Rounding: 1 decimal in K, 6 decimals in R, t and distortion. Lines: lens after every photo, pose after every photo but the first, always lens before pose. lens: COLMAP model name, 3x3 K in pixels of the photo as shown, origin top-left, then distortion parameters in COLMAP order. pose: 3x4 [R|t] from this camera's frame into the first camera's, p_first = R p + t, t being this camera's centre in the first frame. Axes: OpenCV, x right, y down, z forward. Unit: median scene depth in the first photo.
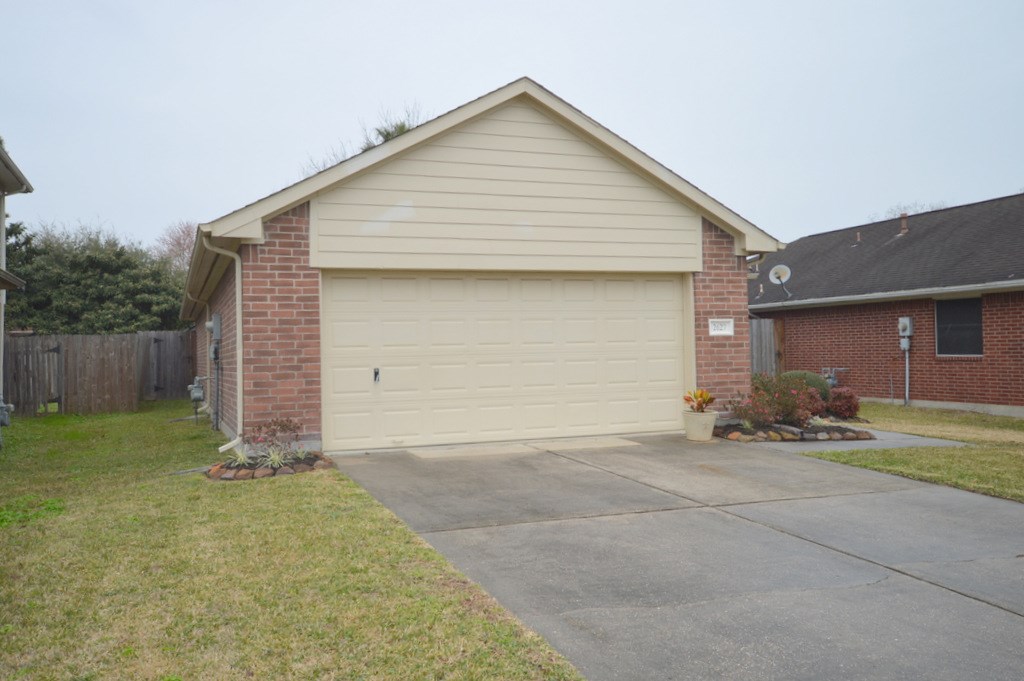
lens RADIAL K [[863.8, 0, 514.7], [0, 863.8, 338.3], [0, 0, 1]] dist [0.016260, 0.022228]
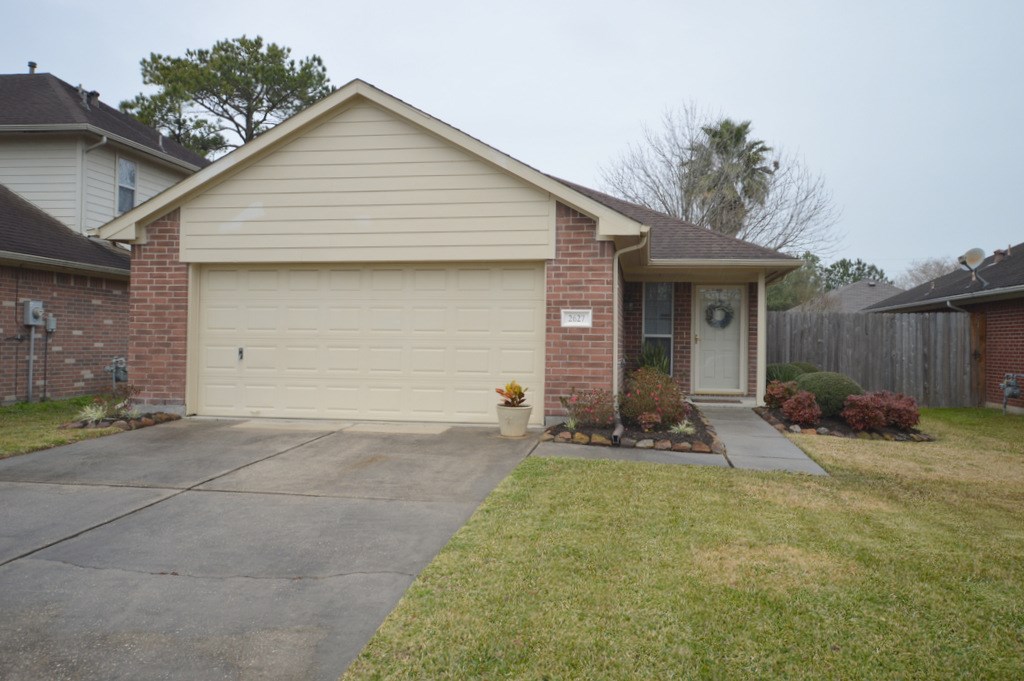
lens RADIAL K [[828.7, 0, 516.7], [0, 828.7, 339.1], [0, 0, 1]] dist [0.015855, 0.018892]
pose [[0.865313, 0.029112, -0.500385, 0.649447], [-0.021415, 0.999548, 0.021120, -0.008044], [0.500774, -0.007559, 0.865545, 0.197460]]
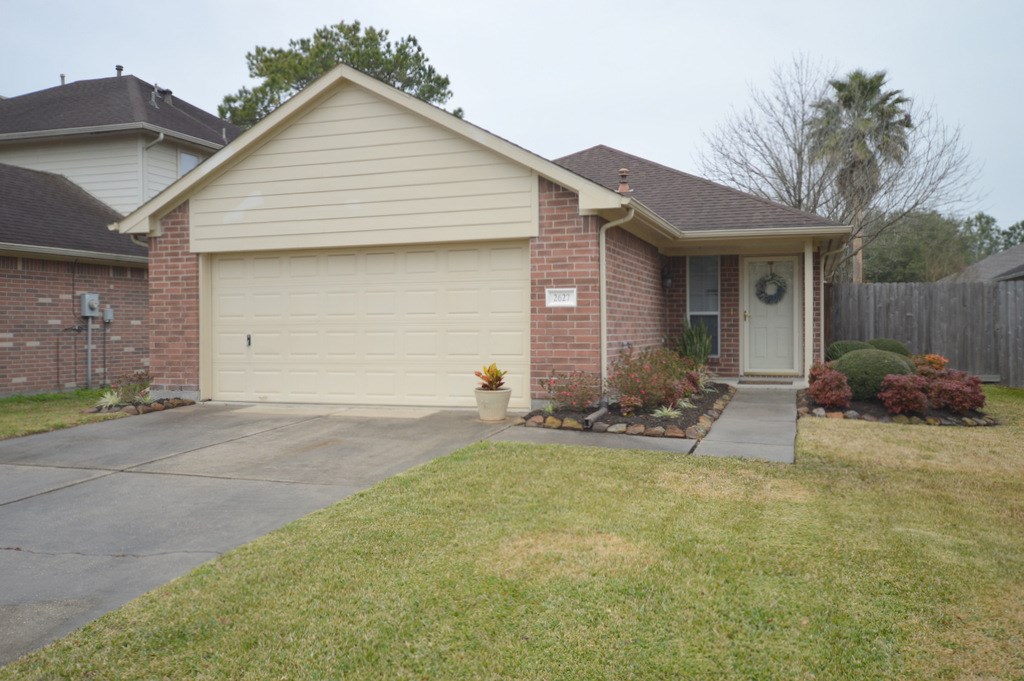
lens RADIAL K [[863.8, 0, 513.6], [0, 863.8, 337.2], [0, 0, 1]] dist [0.016260, 0.022228]
pose [[0.766846, 0.024814, -0.641352, 0.797438], [0.003252, 0.999089, 0.042544, -0.010224], [0.641823, -0.034710, 0.766067, 0.289811]]
